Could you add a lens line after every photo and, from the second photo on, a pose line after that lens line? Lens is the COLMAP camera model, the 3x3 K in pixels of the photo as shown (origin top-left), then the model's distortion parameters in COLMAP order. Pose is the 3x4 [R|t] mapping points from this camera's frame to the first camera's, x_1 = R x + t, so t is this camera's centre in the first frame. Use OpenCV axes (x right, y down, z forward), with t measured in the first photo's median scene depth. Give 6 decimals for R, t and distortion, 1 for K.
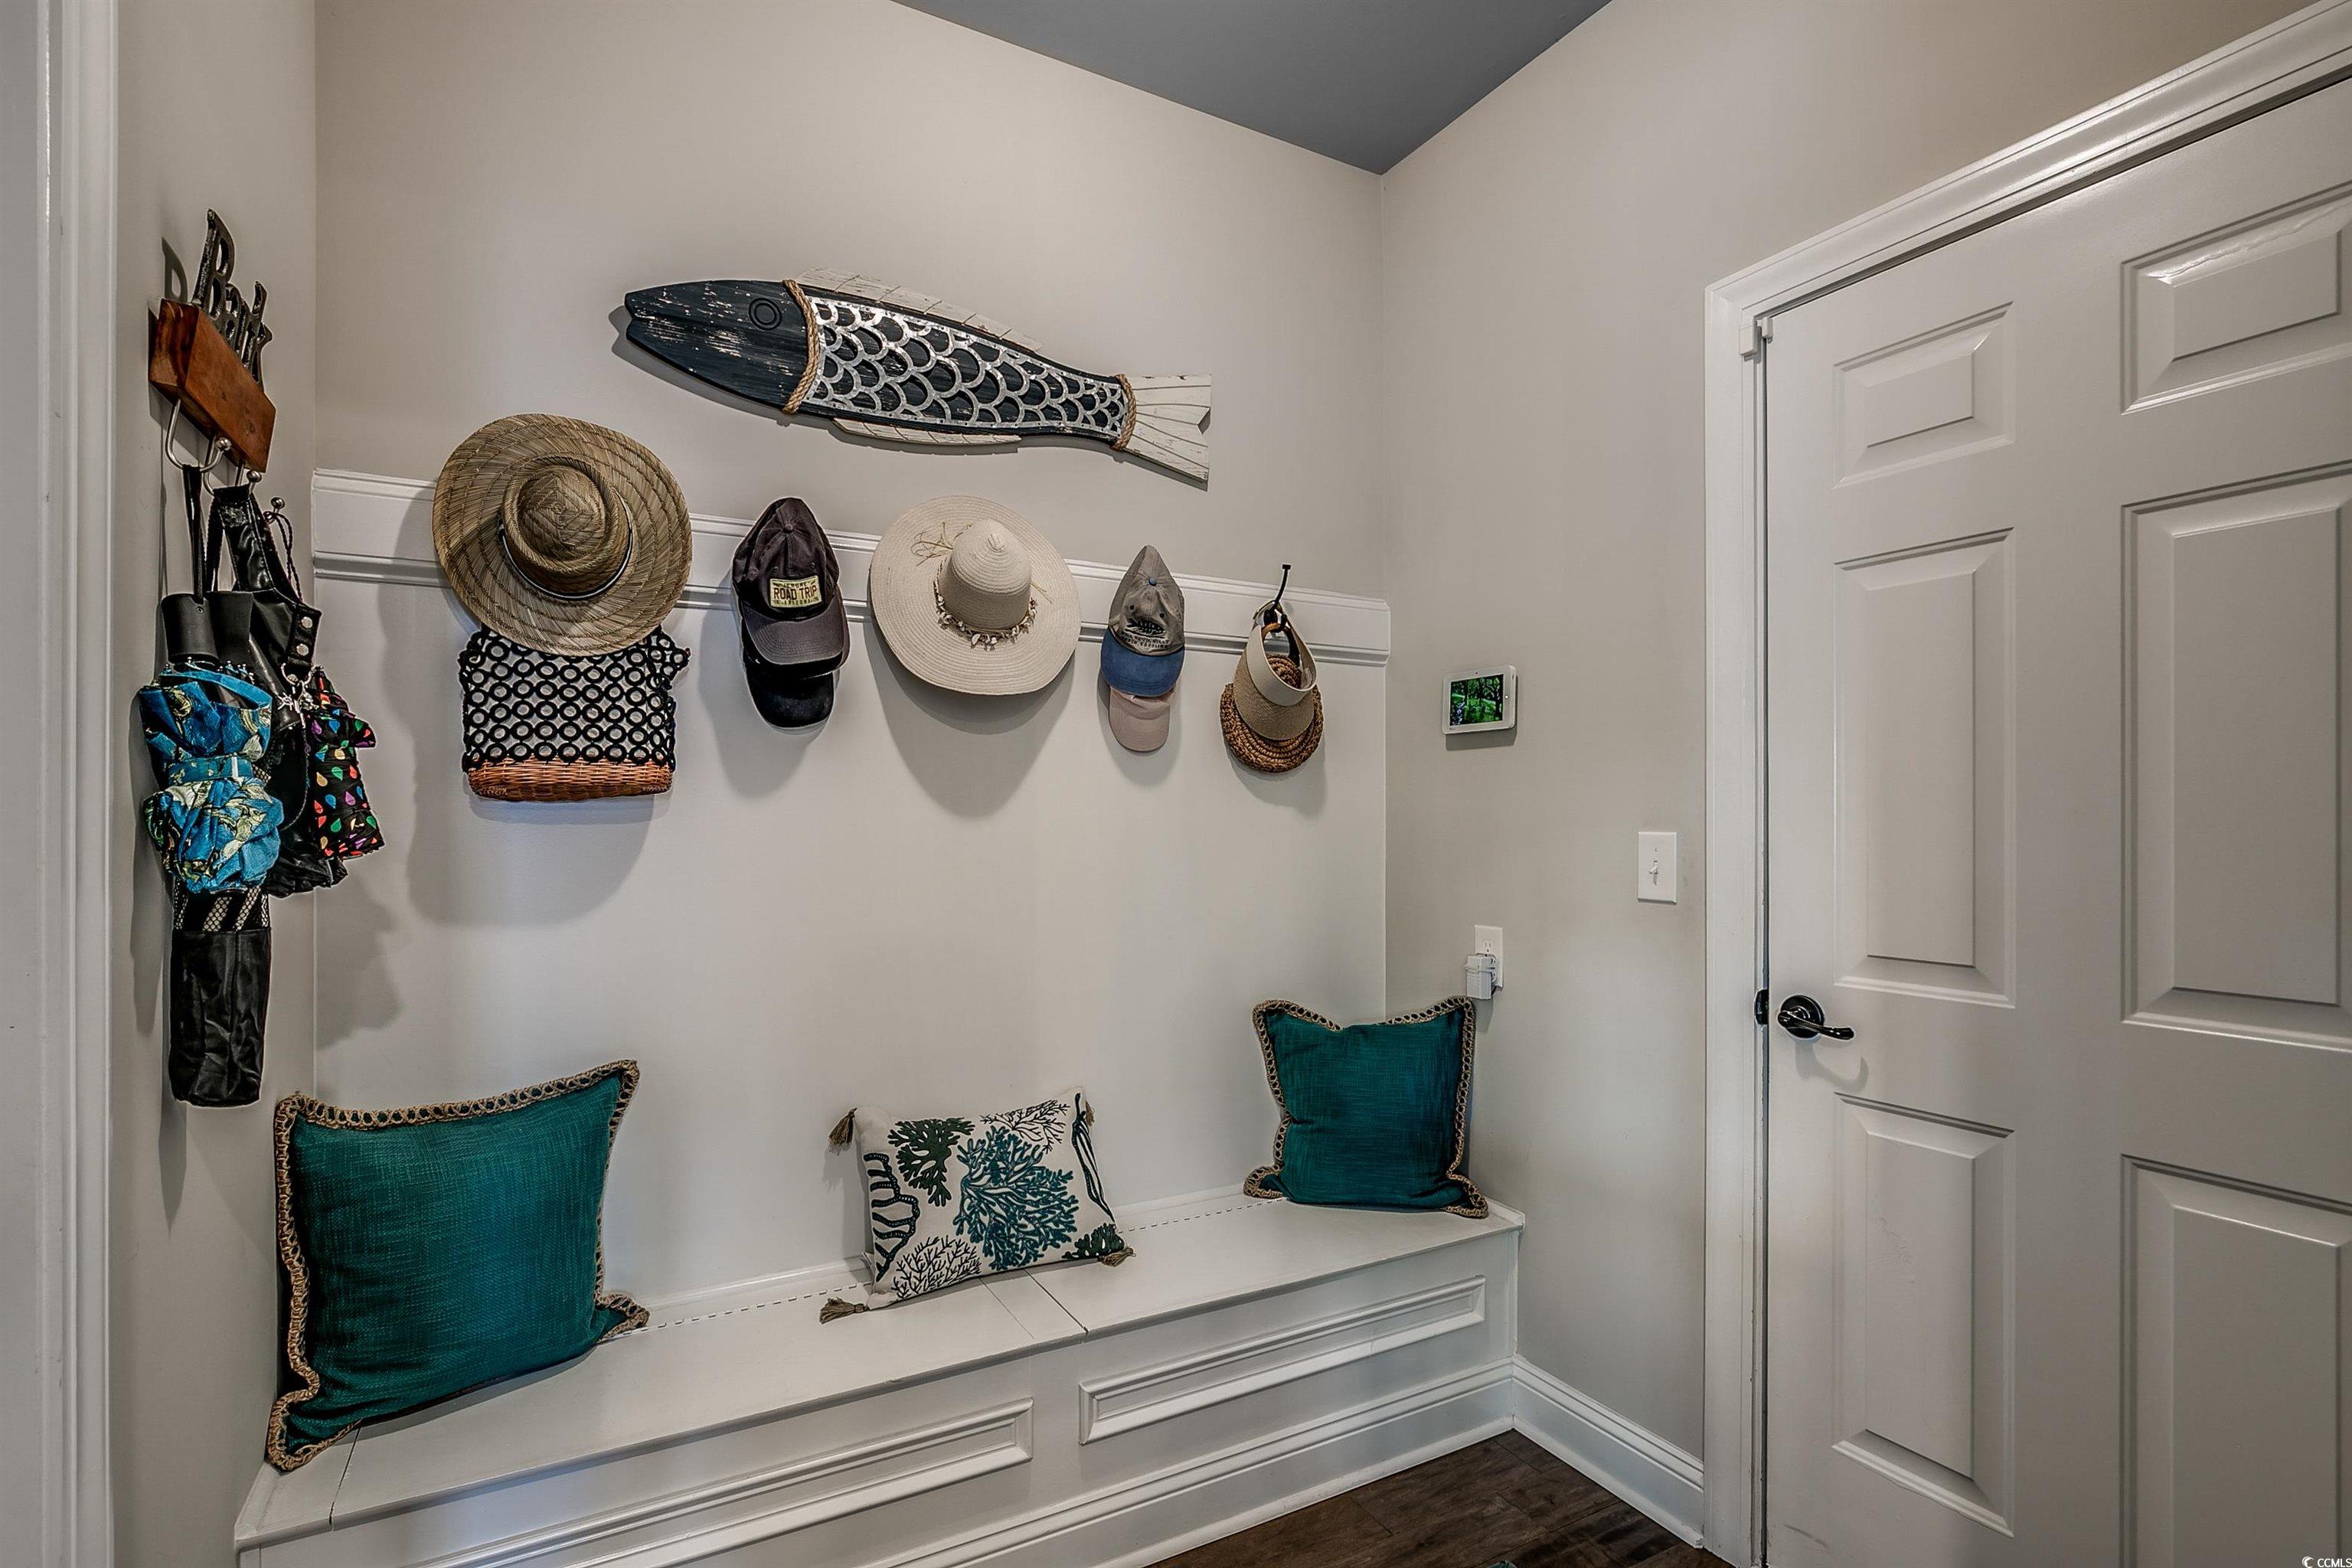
lens RADIAL K [[1076.0, 0, 1173.6], [0, 1076.0, 802.2], [0, 0, 1]] dist [-0.002633, 0.000294]
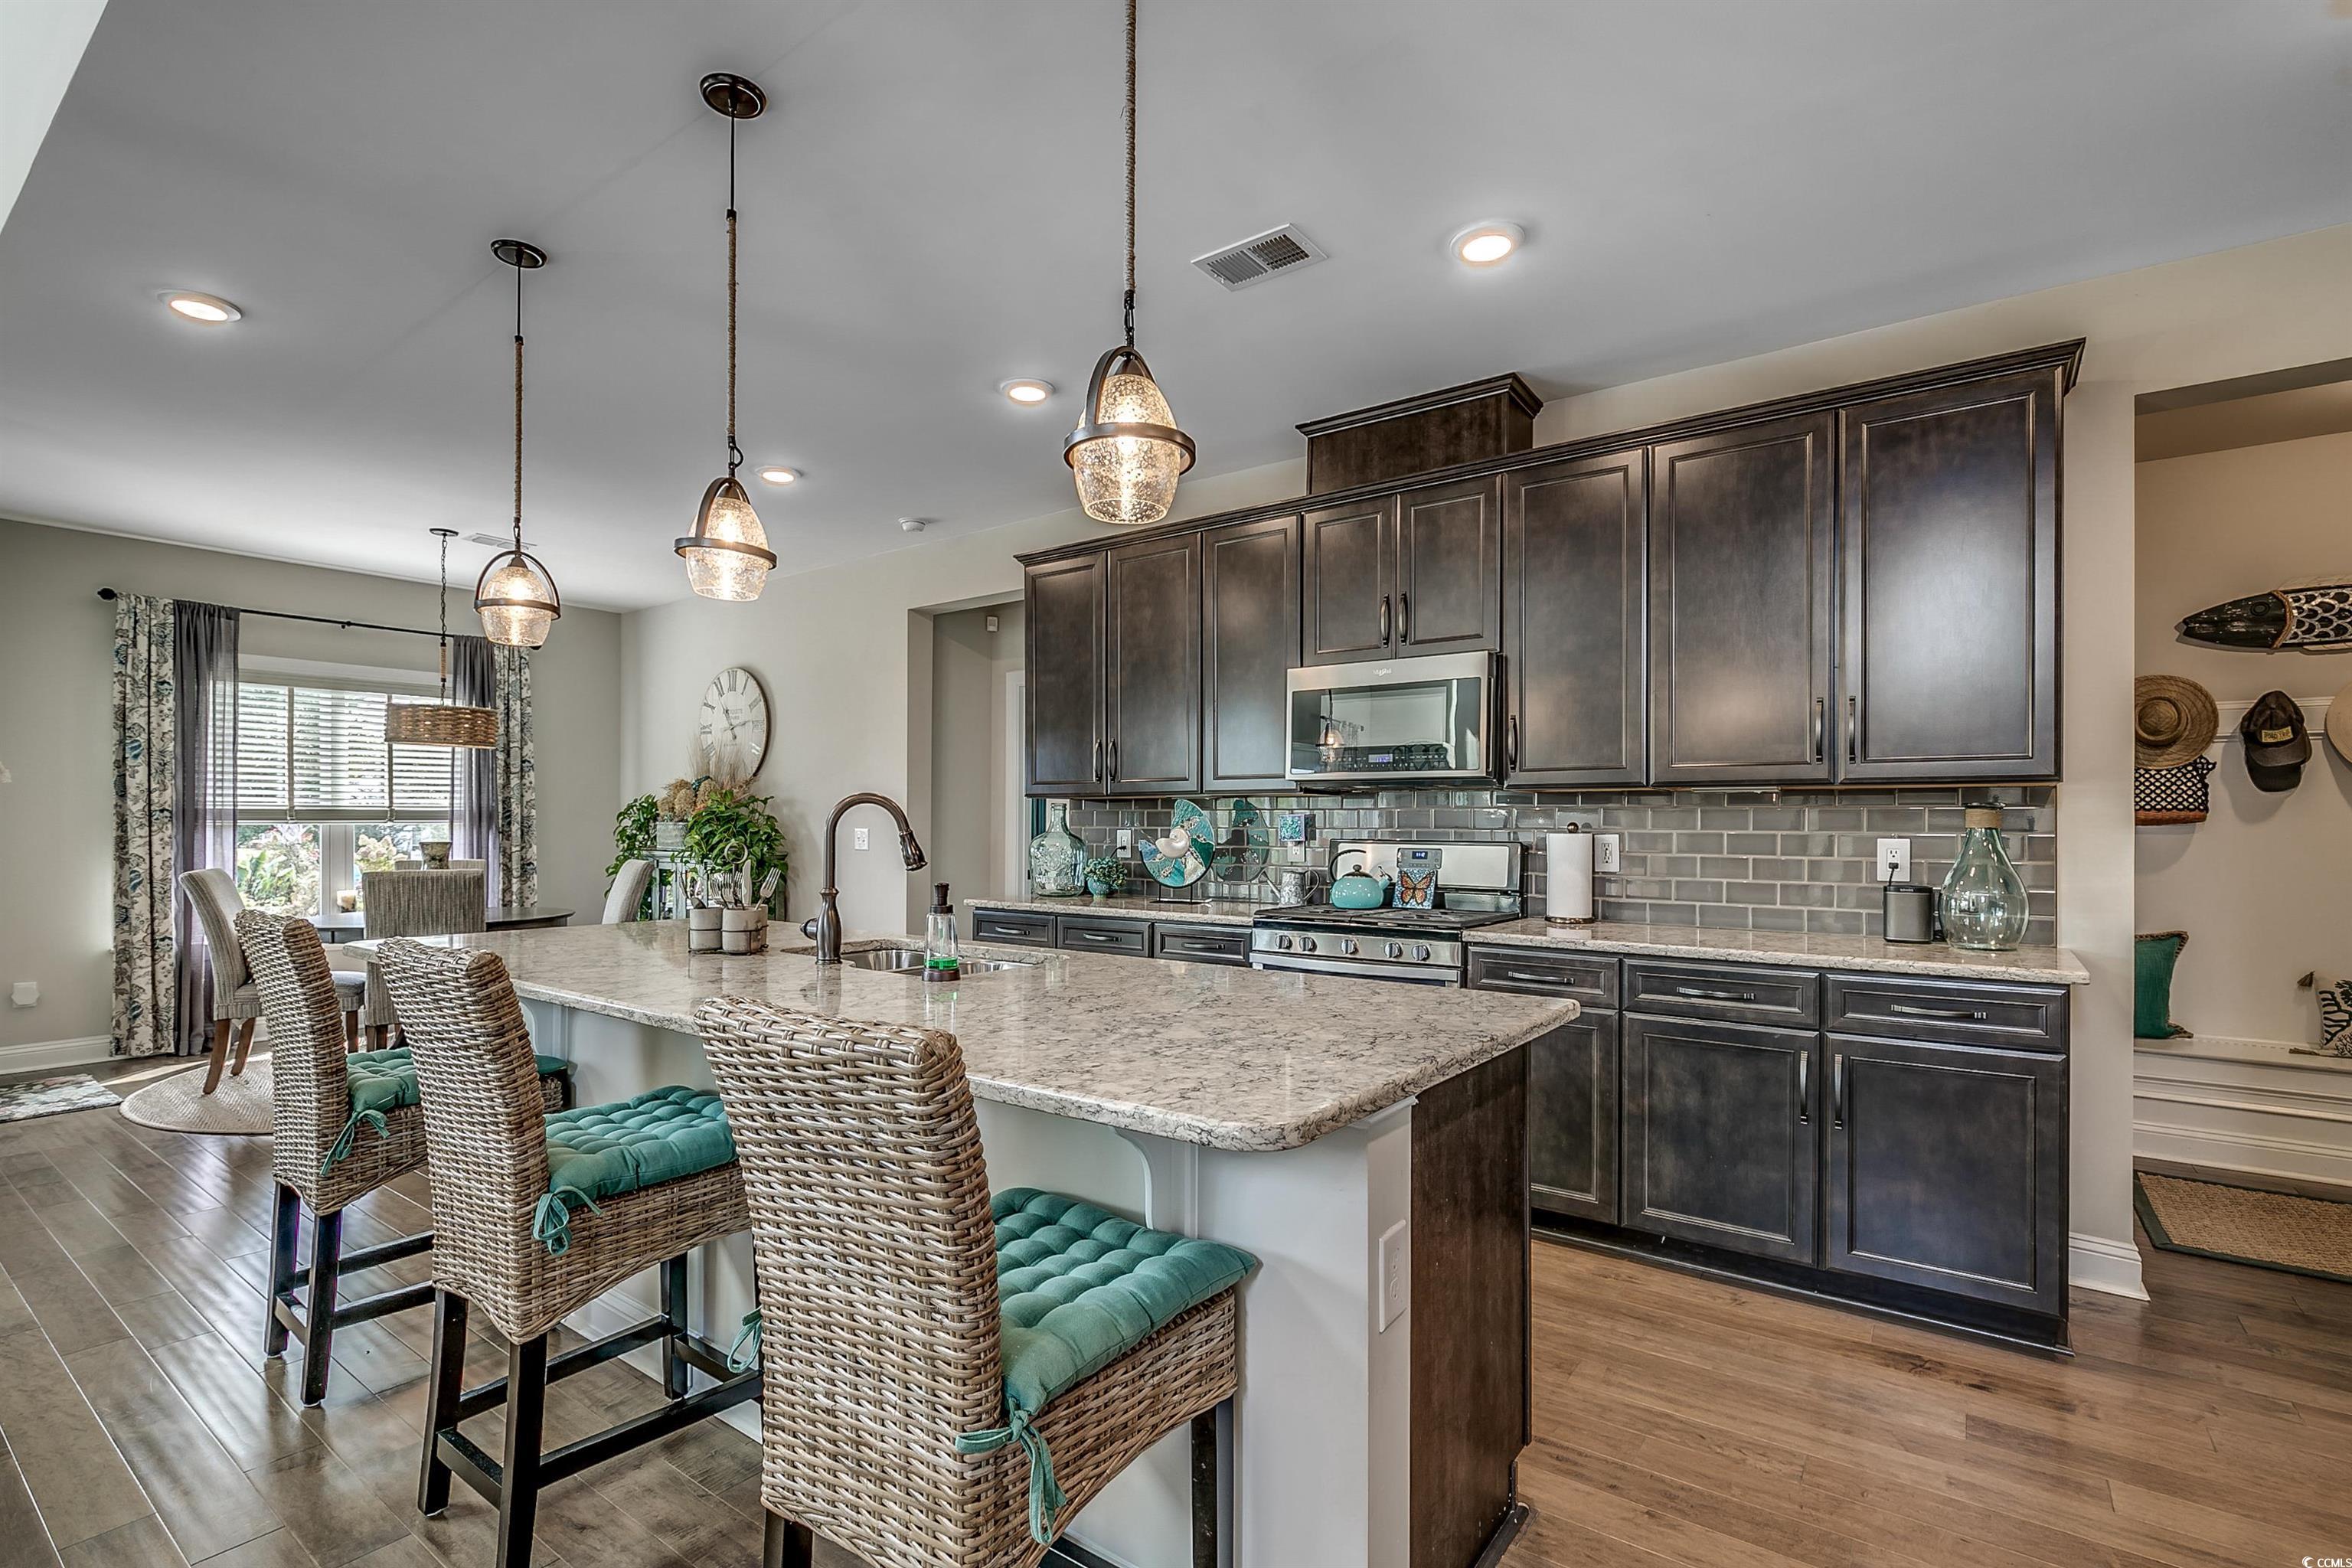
lens RADIAL K [[1073.7, 0, 1172.4], [0, 1073.7, 820.7], [0, 0, 1]] dist [0.001714, -0.000055]
pose [[0.407169, 0.005313, -0.913337, 0.752516], [0.000468, 0.999982, 0.006025, -0.026856], [0.913353, -0.002881, 0.407159, -1.998841]]
